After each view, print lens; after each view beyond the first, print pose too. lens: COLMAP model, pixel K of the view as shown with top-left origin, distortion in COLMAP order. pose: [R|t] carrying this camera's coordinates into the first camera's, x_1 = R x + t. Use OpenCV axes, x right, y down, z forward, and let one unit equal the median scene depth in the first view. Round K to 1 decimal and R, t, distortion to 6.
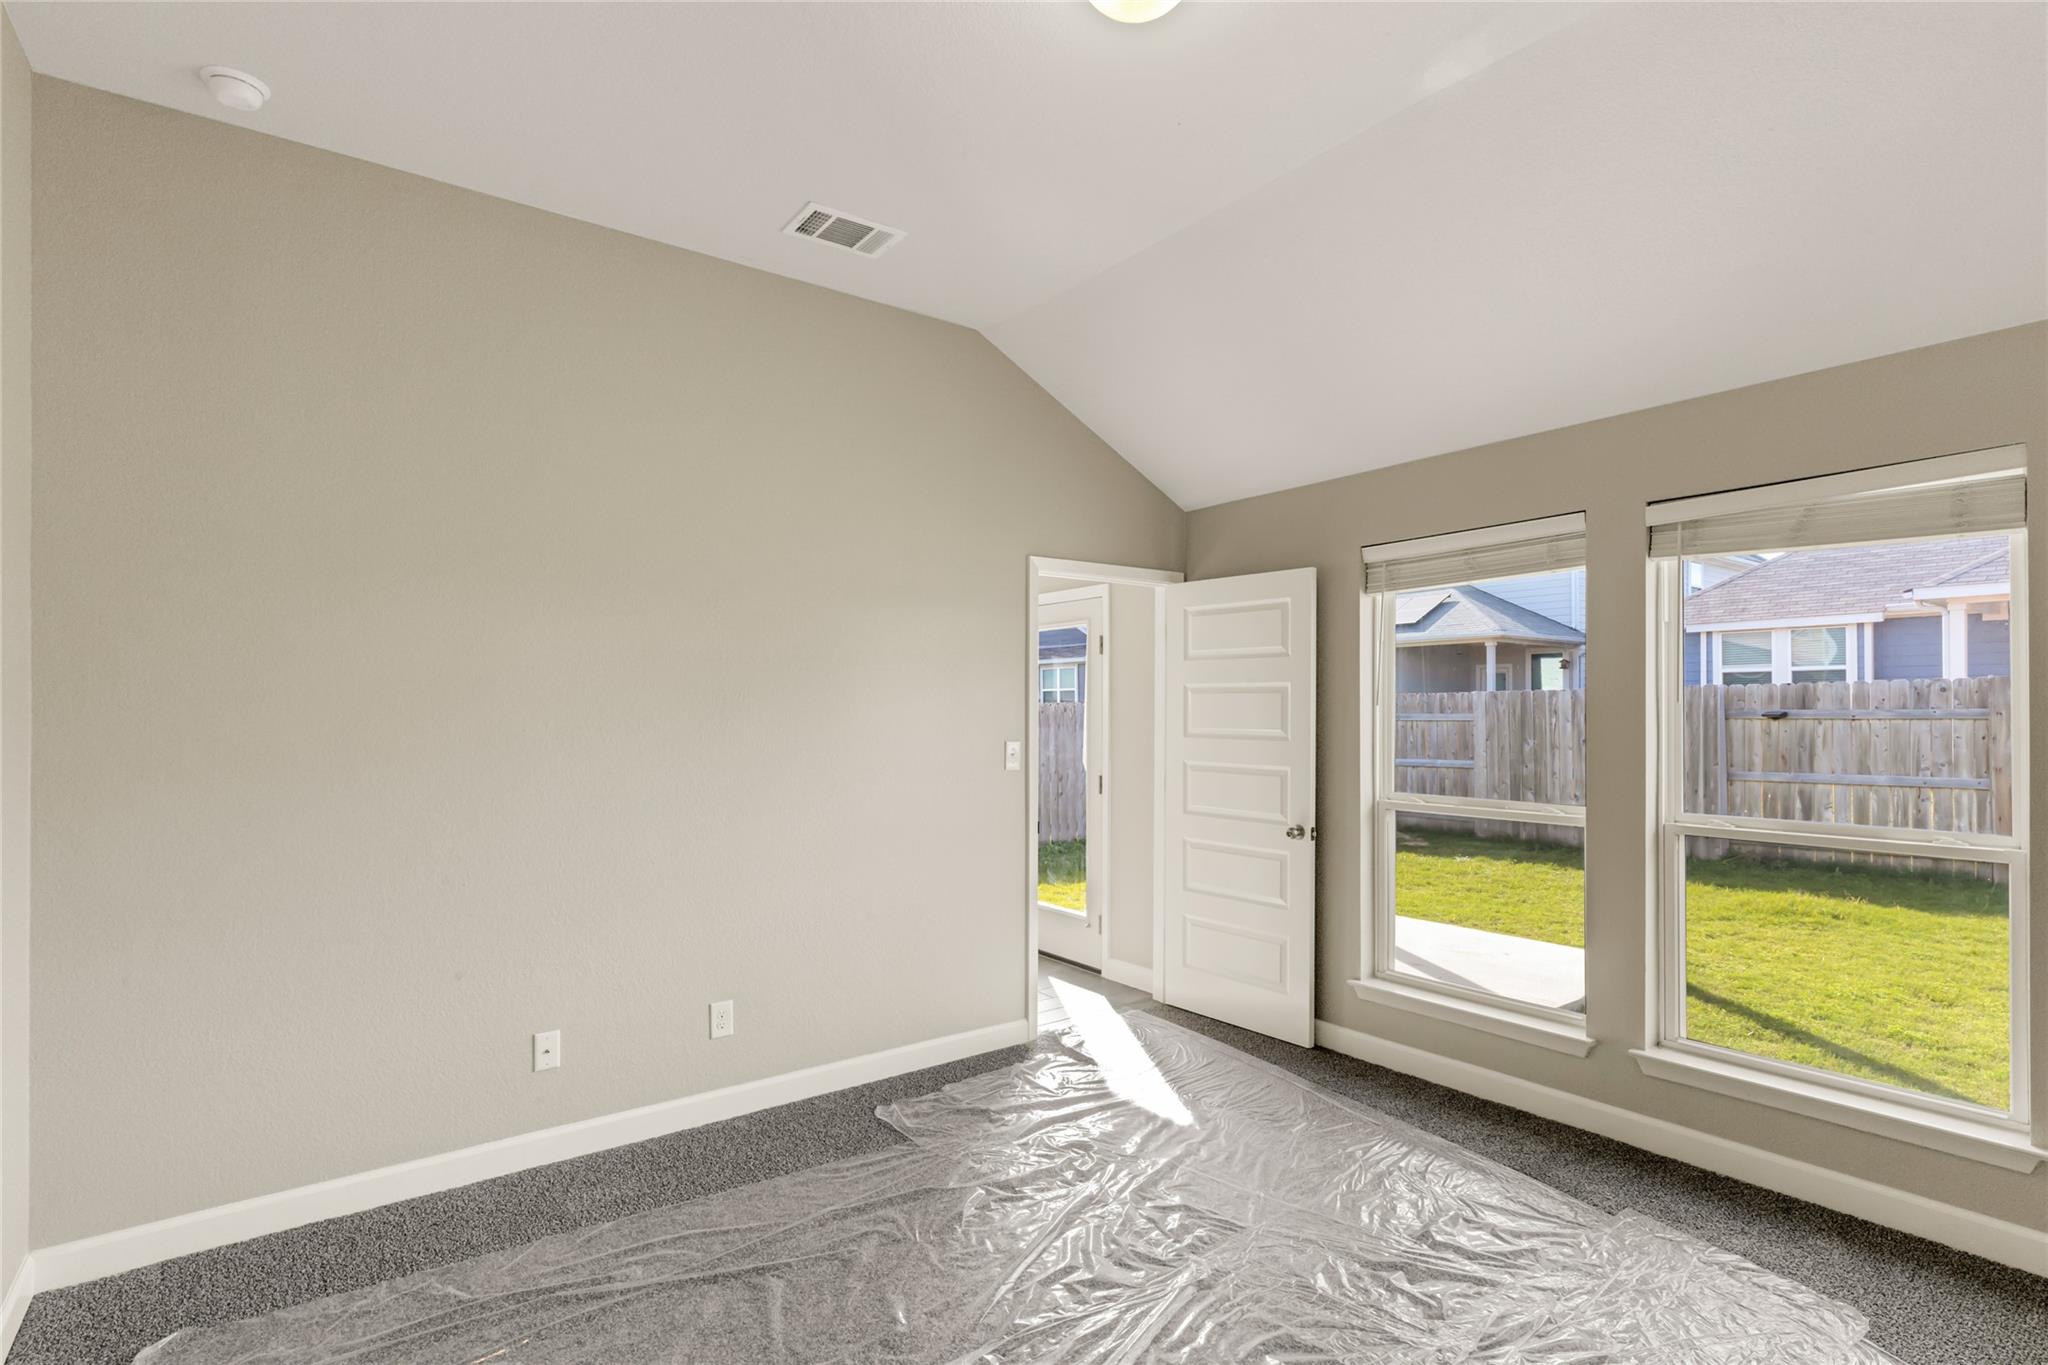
lens RADIAL K [[985.2, 0, 1025.0], [0, 985.2, 686.8], [0, 0, 1]] dist [0.000389, 0.000251]
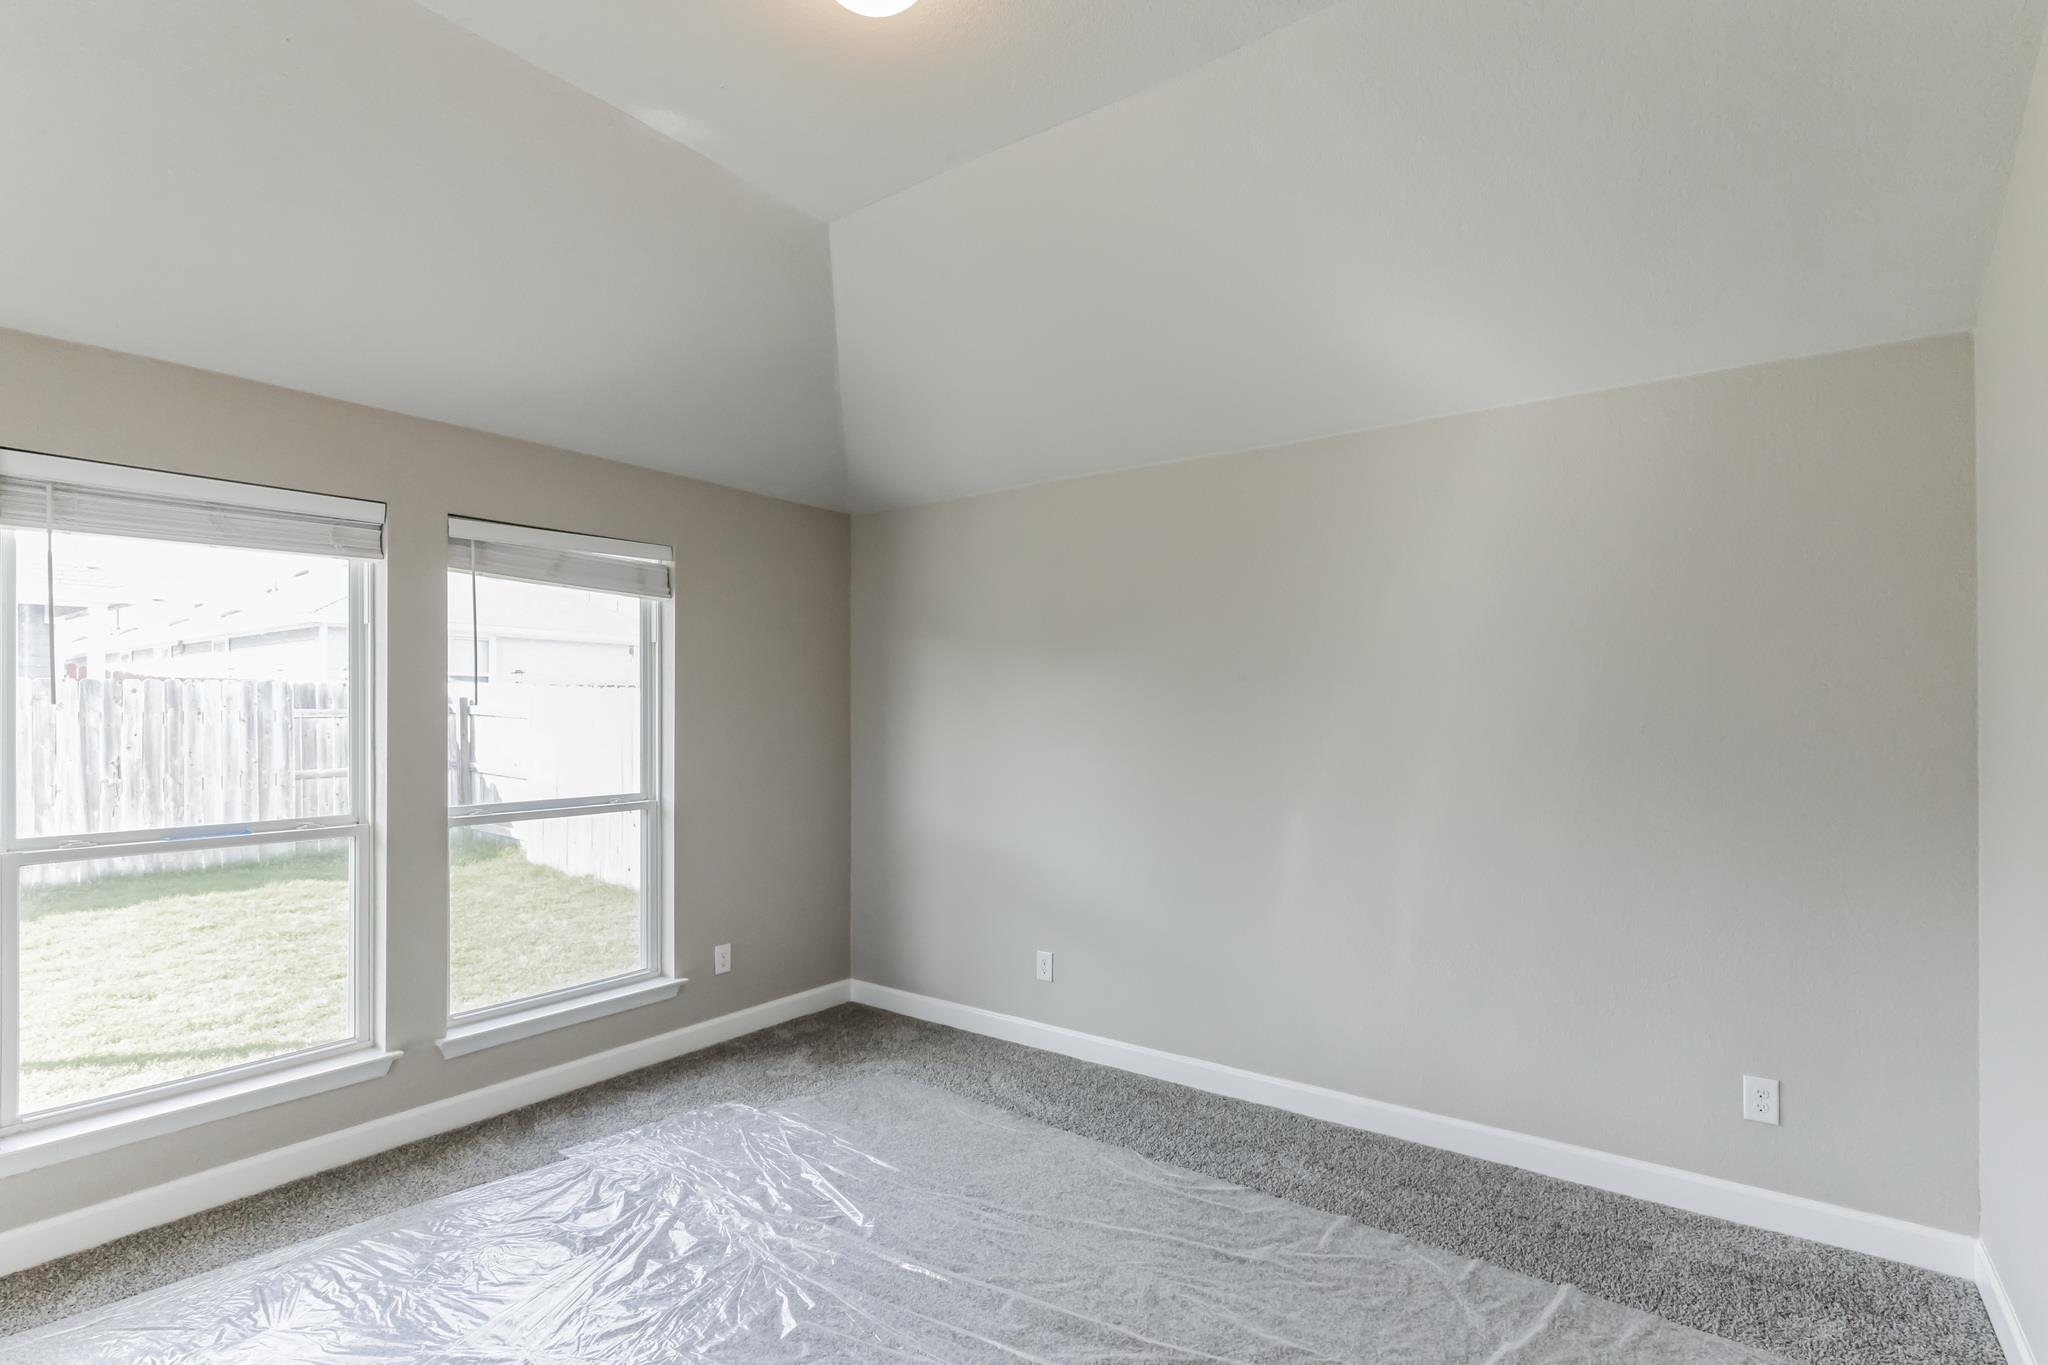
lens RADIAL K [[992.6, 0, 1024.6], [0, 992.6, 708.3], [0, 0, 1]] dist [0.000413, 0.001120]
pose [[-0.286268, 0.004614, 0.958139, -0.574797], [-0.023139, 0.999663, -0.011727, 0.018311], [-0.957870, -0.025528, -0.286065, 0.742848]]
